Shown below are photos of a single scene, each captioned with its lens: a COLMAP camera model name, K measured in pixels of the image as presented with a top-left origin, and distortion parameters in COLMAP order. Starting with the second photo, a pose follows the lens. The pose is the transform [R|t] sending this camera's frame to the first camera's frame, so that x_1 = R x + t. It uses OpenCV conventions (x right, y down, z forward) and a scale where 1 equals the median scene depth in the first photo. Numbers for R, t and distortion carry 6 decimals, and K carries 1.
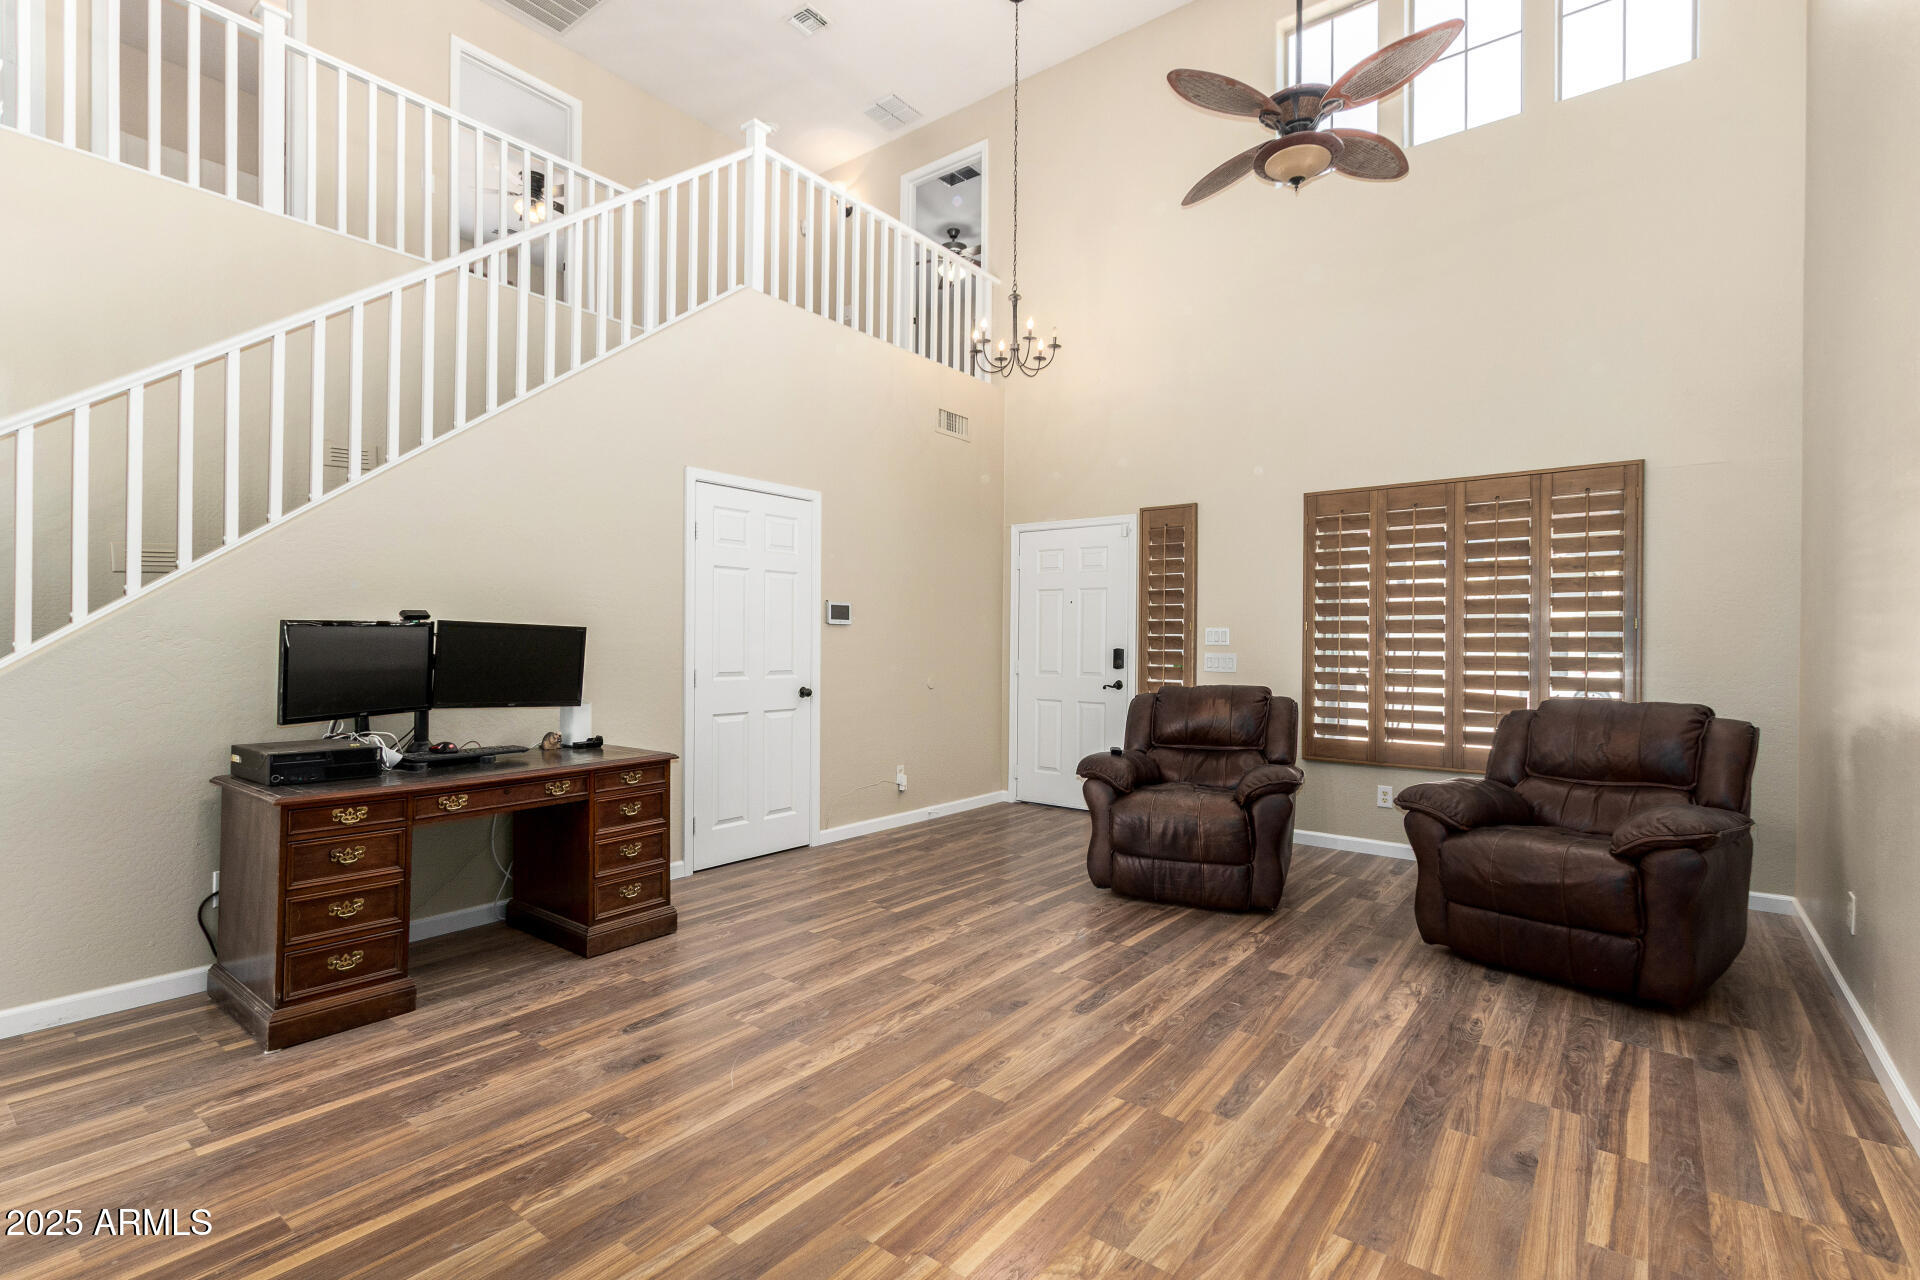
lens RADIAL K [[884.5, 0, 959.3], [0, 884.5, 646.4], [0, 0, 1]] dist [-0.001314, -0.000688]
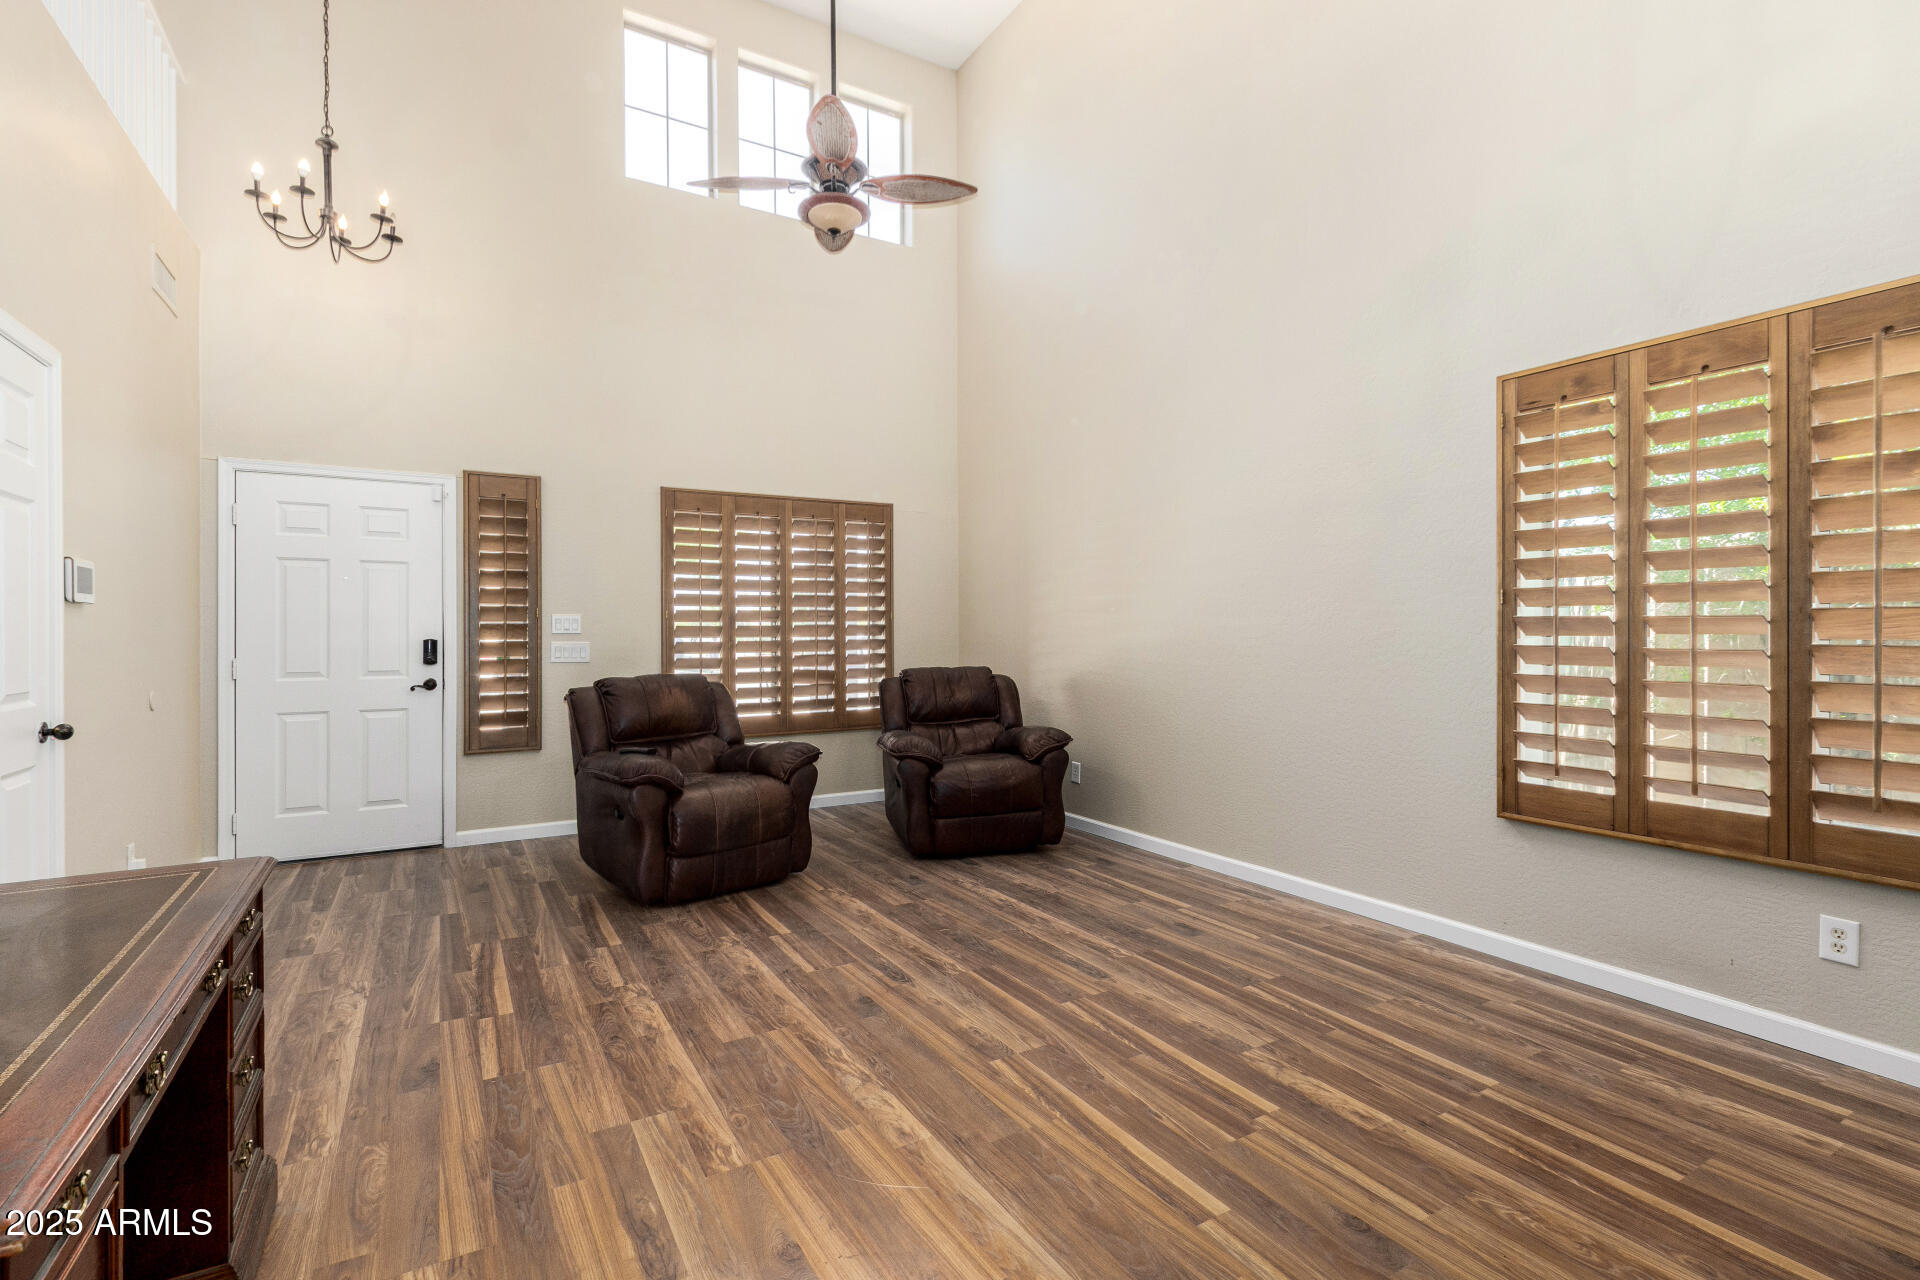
lens RADIAL K [[872.9, 0, 953.7], [0, 872.9, 634.0], [0, 0, 1]] dist [0.000775, -0.000354]
pose [[0.371351, -0.011189, 0.928425, -0.758553], [0.010280, 0.999916, 0.007938, -0.007982], [-0.928436, 0.006596, 0.371434, 0.526181]]
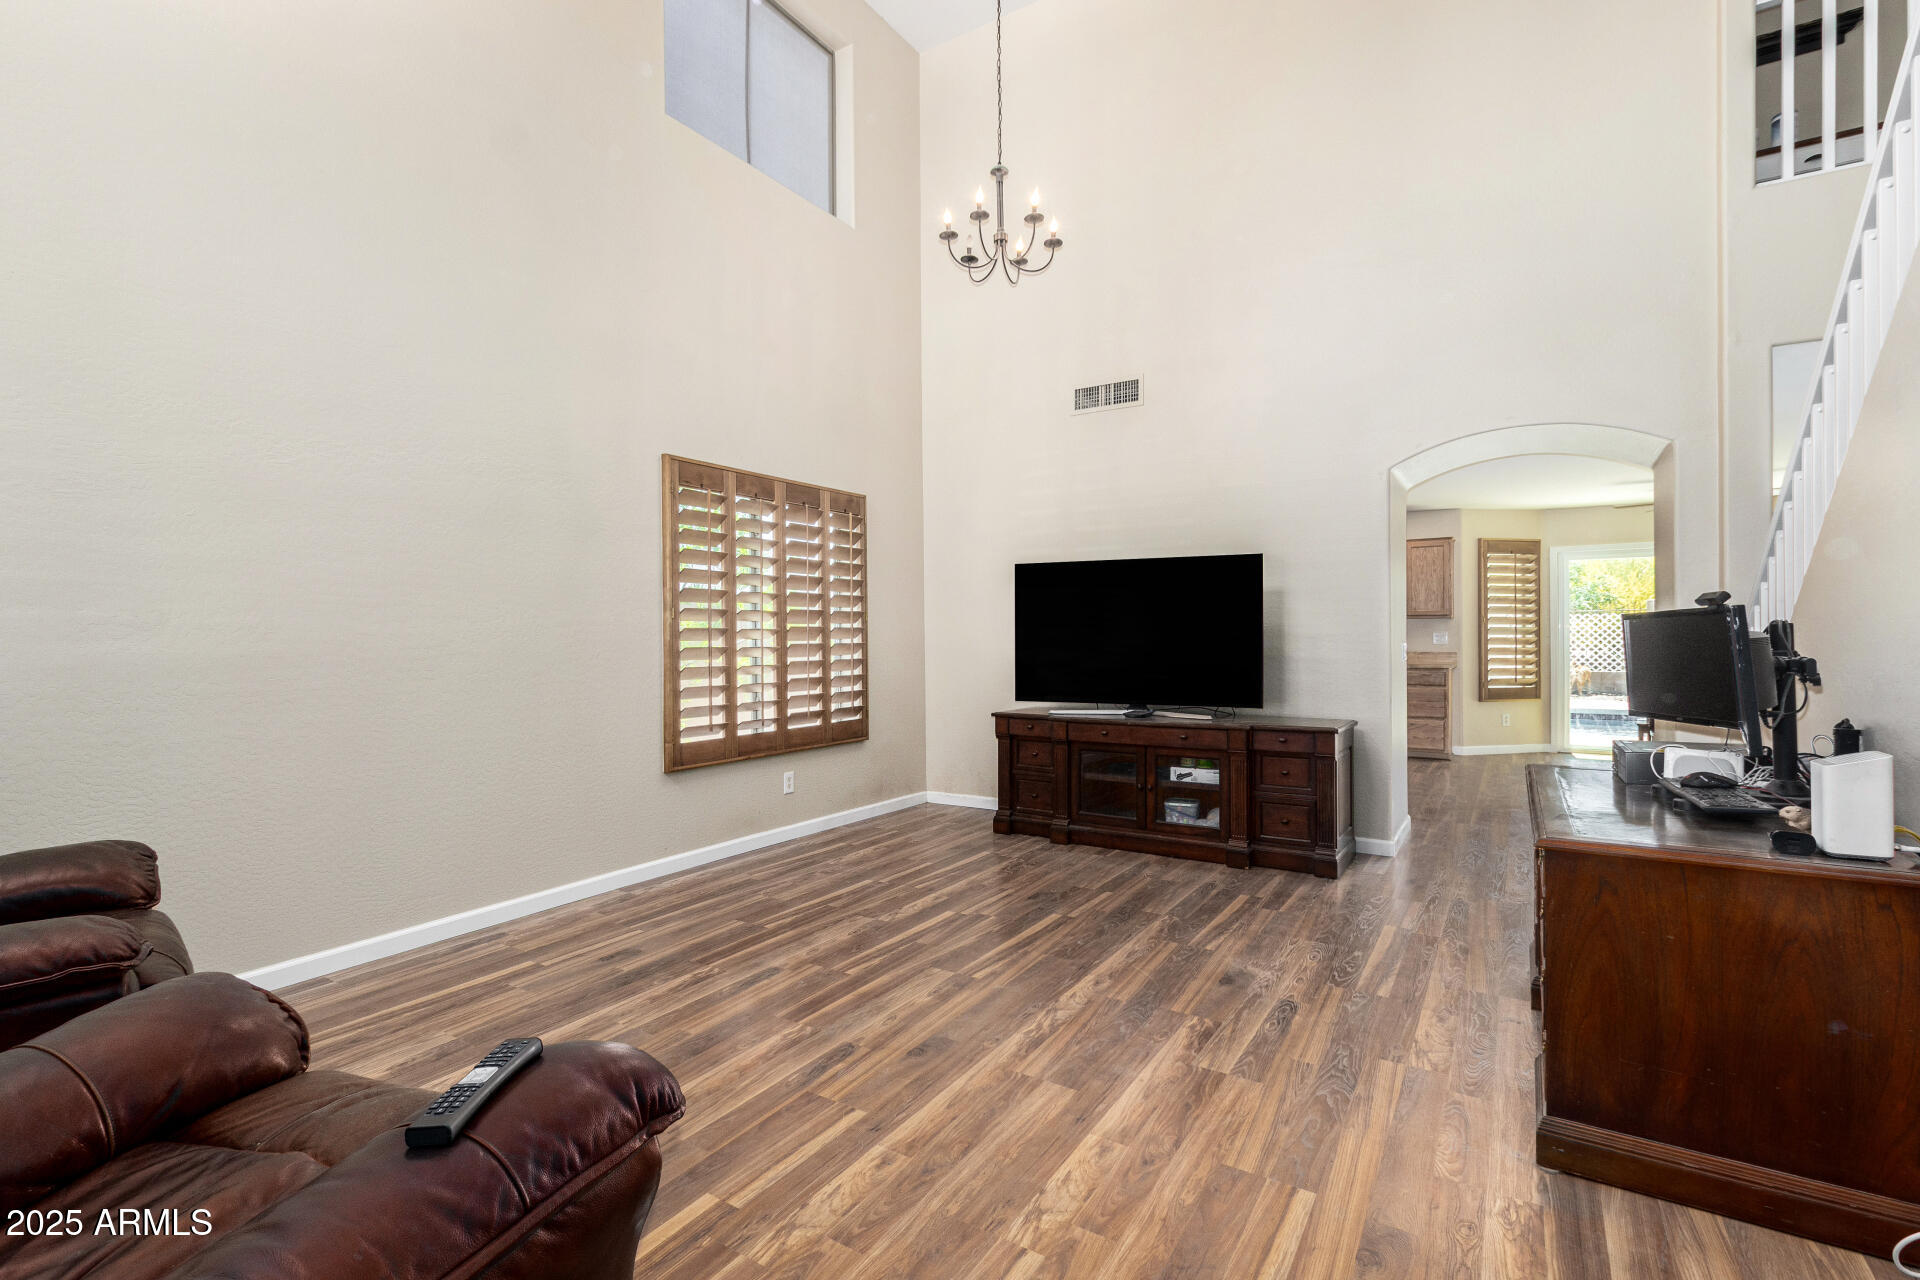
lens RADIAL K [[872.9, 0, 953.7], [0, 872.9, 634.0], [0, 0, 1]] dist [0.000775, -0.000354]
pose [[-0.996475, -0.000344, -0.083889, 0.099836], [-0.000689, 0.999991, 0.004073, -0.008957], [0.083887, 0.004116, -0.996467, 1.782993]]
